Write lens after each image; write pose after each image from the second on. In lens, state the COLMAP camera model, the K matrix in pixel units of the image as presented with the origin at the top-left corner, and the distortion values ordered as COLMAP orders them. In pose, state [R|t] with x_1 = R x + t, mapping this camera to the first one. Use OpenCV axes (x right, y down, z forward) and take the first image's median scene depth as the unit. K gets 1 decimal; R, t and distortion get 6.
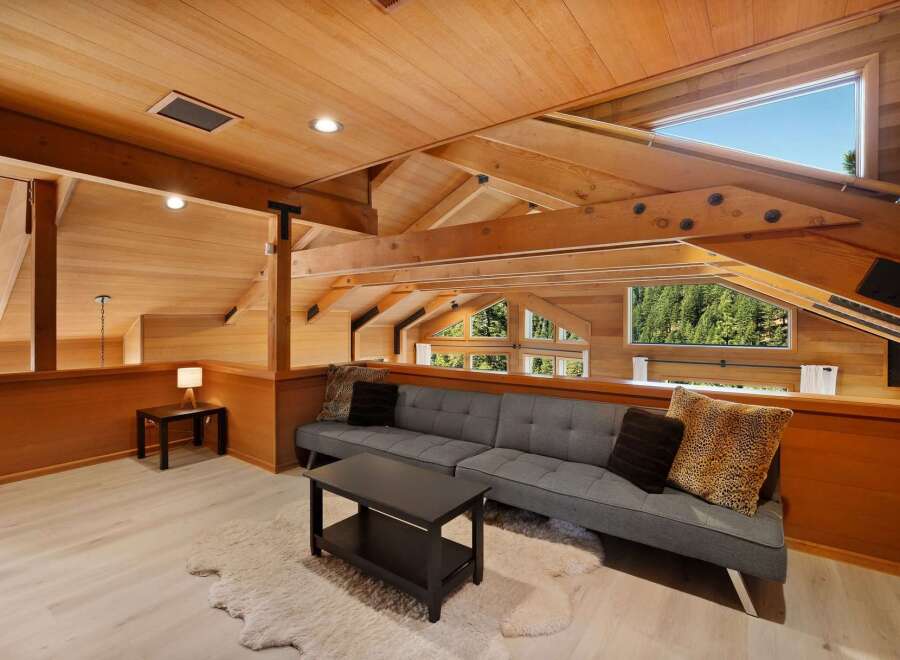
lens RADIAL K [[427.0, 0, 448.9], [0, 427.0, 317.4], [0, 0, 1]] dist [-0.013895, -0.000006]
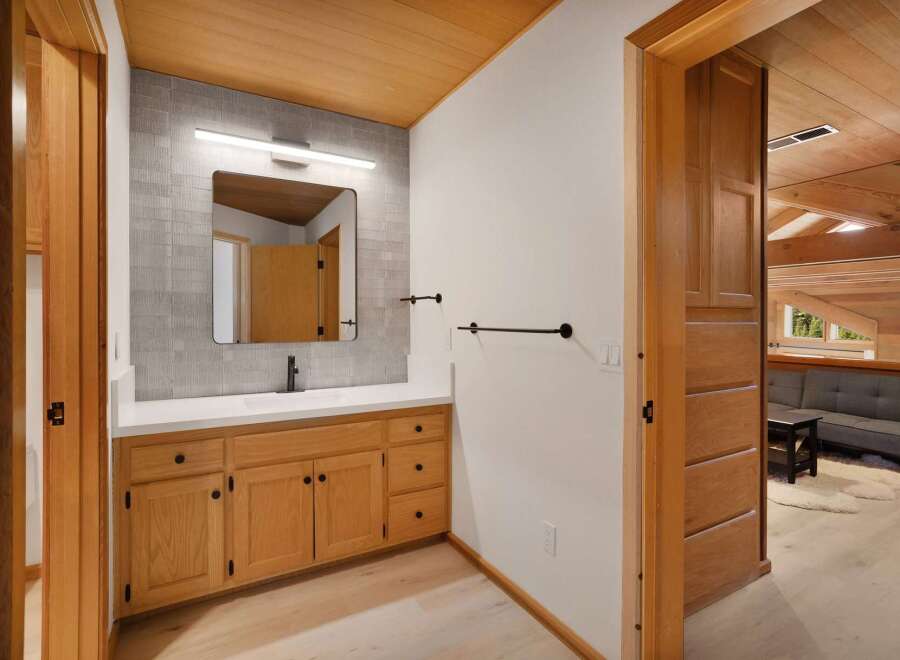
lens RADIAL K [[427.0, 0, 448.9], [0, 427.0, 317.4], [0, 0, 1]] dist [-0.013895, -0.000006]
pose [[0.906035, 0.005141, -0.423172, -0.332695], [-0.004678, 0.999987, 0.002132, 0.017097], [0.423177, 0.000048, 0.906047, -0.674158]]
